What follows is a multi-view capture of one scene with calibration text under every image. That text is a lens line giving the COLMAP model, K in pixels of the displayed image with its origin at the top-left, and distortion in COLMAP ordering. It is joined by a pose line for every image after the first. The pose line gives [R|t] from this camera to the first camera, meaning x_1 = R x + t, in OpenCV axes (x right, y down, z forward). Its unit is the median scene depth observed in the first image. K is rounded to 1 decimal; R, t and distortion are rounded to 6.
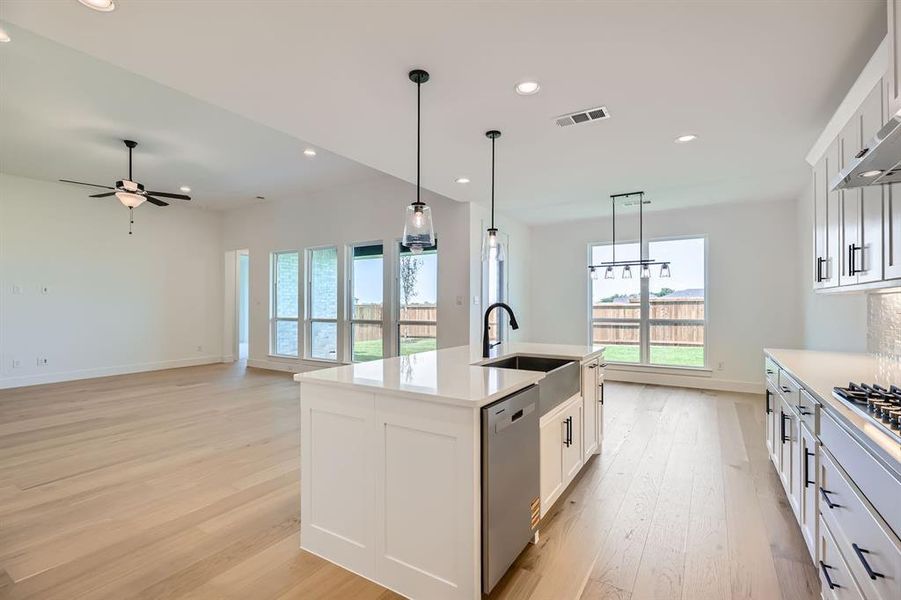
lens RADIAL K [[411.0, 0, 457.3], [0, 411.0, 301.1], [0, 0, 1]] dist [-0.000567, 0.001431]
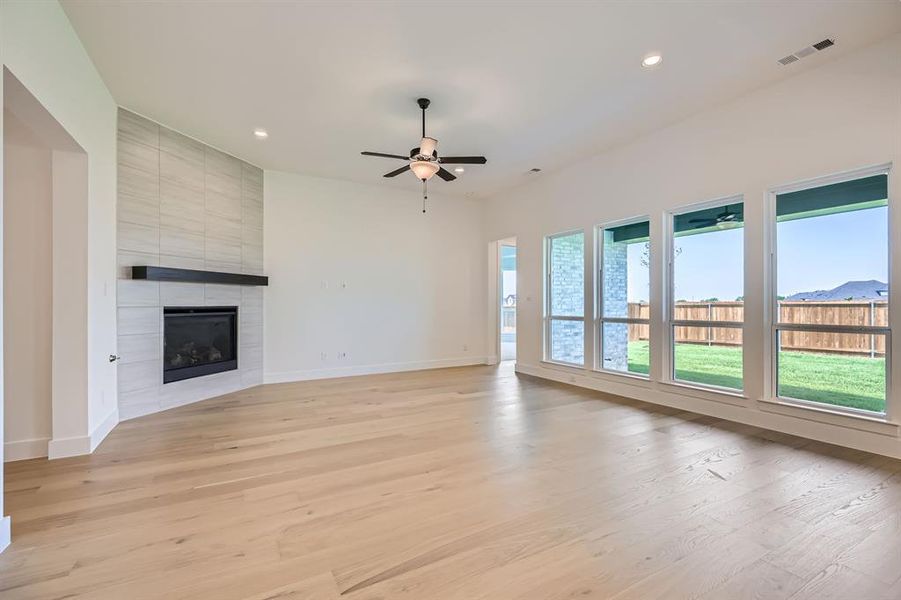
lens RADIAL K [[411.0, 0, 462.5], [0, 411.0, 303.1], [0, 0, 1]] dist [-0.000567, 0.001431]
pose [[0.883731, -0.001617, -0.467992, -0.212119], [0.006027, 0.999950, 0.007927, 0.007131], [0.467956, -0.009825, 0.883697, 0.189445]]
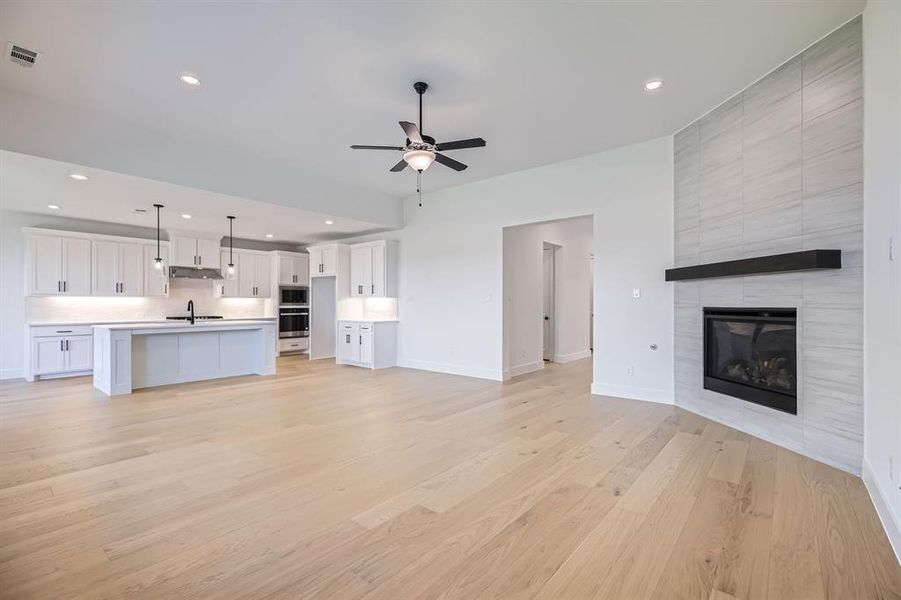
lens RADIAL K [[411.0, 0, 458.3], [0, 411.0, 304.3], [0, 0, 1]] dist [-0.000567, 0.001431]
pose [[-0.993156, -0.001795, 0.116784, -0.596574], [-0.002585, 0.999975, -0.006612, 0.015427], [-0.116769, -0.006868, -0.993135, 1.093444]]
